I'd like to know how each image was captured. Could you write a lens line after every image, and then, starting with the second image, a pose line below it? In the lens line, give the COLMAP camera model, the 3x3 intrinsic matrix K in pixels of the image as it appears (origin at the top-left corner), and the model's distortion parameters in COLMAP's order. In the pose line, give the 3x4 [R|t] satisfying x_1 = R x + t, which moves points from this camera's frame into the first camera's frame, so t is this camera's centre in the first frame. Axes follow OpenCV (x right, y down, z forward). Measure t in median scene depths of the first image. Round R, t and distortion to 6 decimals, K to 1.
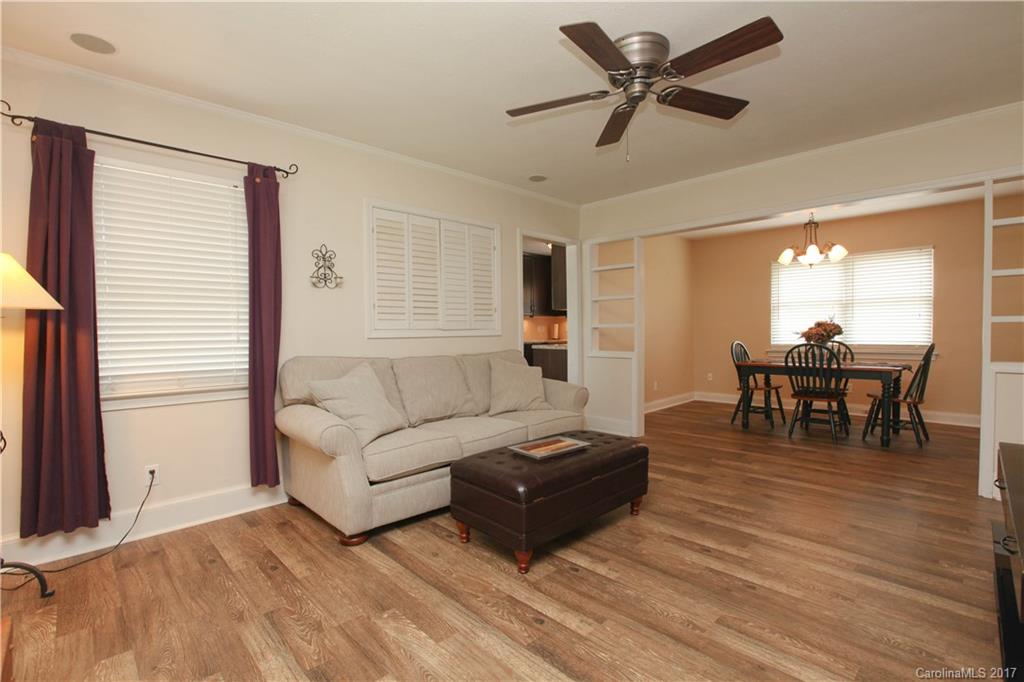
lens RADIAL K [[468.0, 0, 512.0], [0, 468.0, 341.0], [0, 0, 1]] dist [-0.056200, 0.018486]
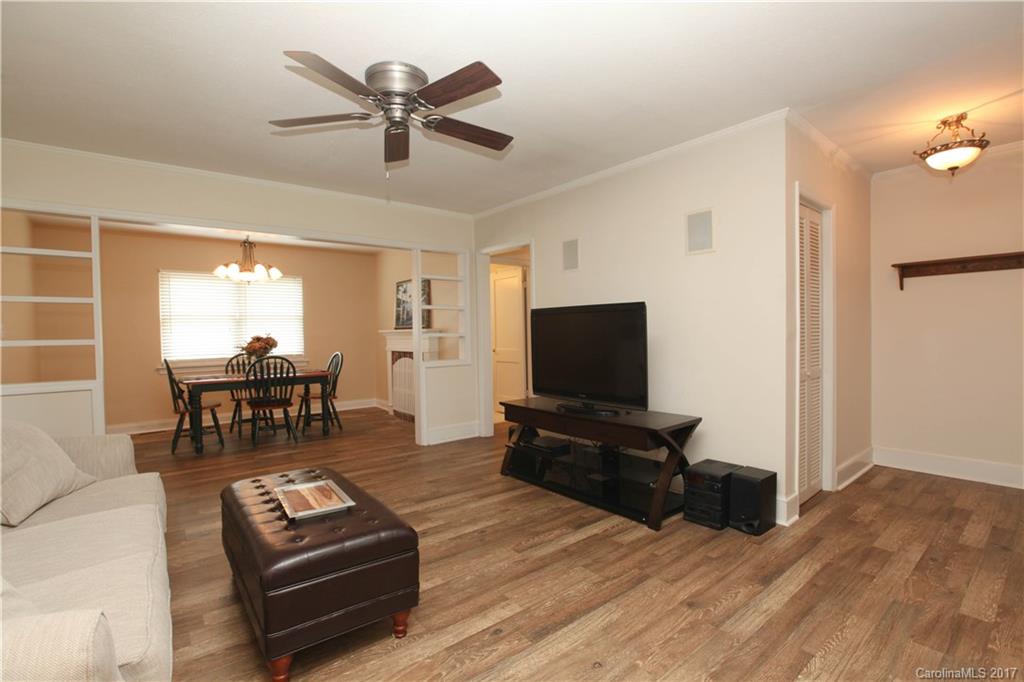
lens RADIAL K [[468.0, 0, 512.0], [0, 468.0, 341.0], [0, 0, 1]] dist [-0.056200, 0.018486]
pose [[0.094271, -0.010406, 0.995492, -0.706636], [0.036060, 0.999325, 0.007031, -0.033924], [-0.994893, 0.035235, 0.094583, 0.629369]]
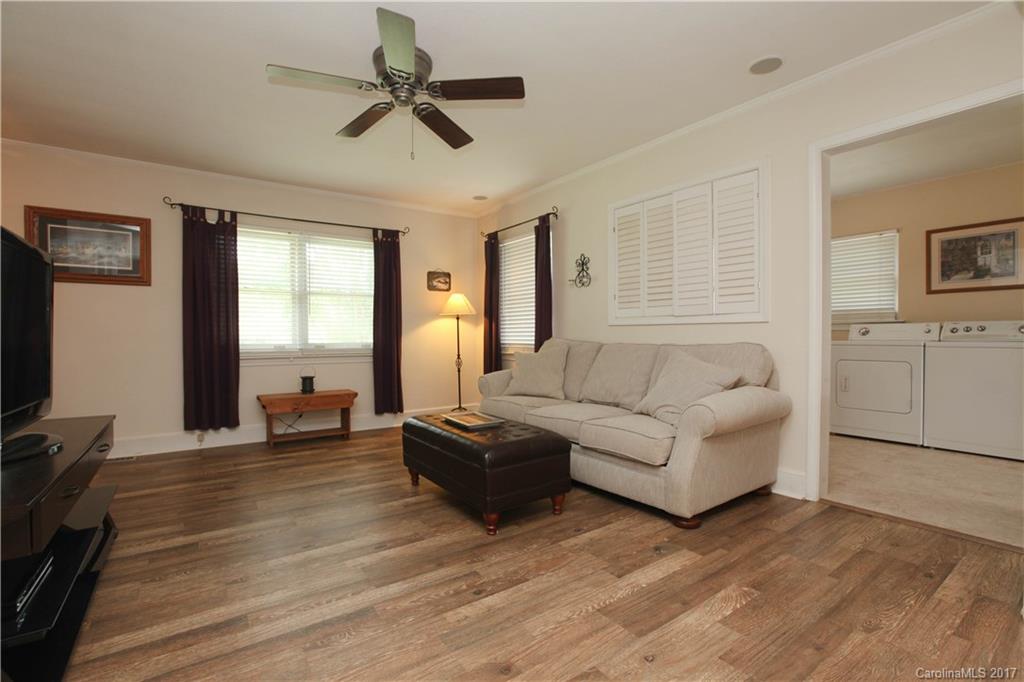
lens RADIAL K [[468.0, 0, 512.0], [0, 468.0, 341.0], [0, 0, 1]] dist [-0.056200, 0.018486]
pose [[-0.157357, 0.022110, -0.987294, 1.257763], [-0.016217, 0.999557, 0.024969, 0.010184], [0.987409, 0.019940, -0.156929, 1.362999]]
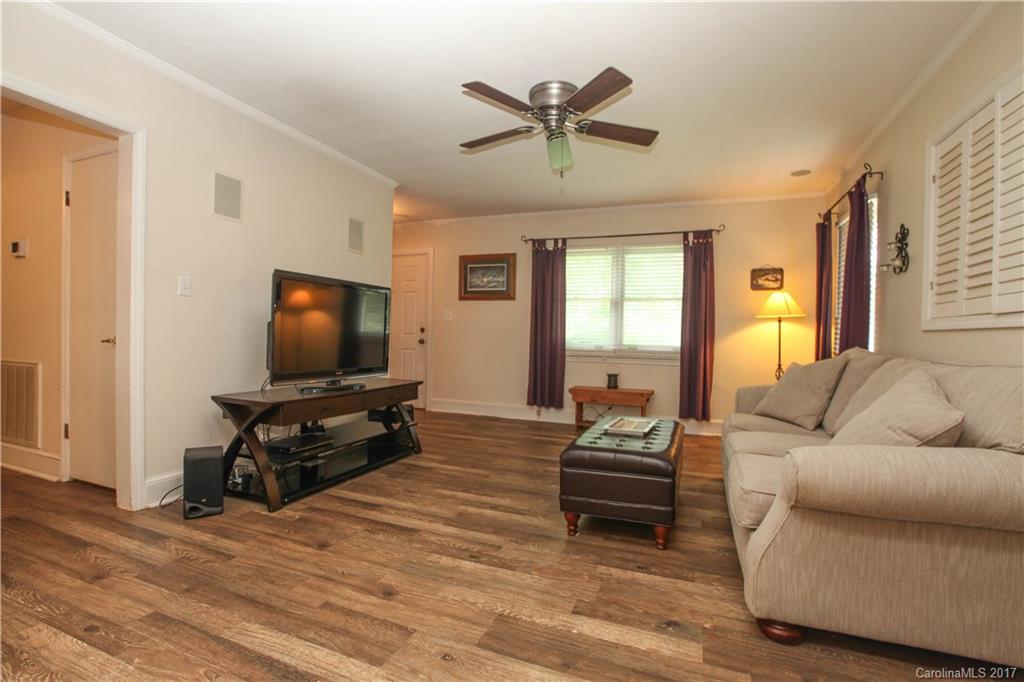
lens RADIAL K [[468.0, 0, 512.0], [0, 468.0, 341.0], [0, 0, 1]] dist [-0.056200, 0.018486]
pose [[-0.913770, -0.006383, -0.406182, 0.830802], [-0.022717, 0.999115, 0.035405, -0.001299], [0.405596, 0.041580, -0.913106, 2.004180]]
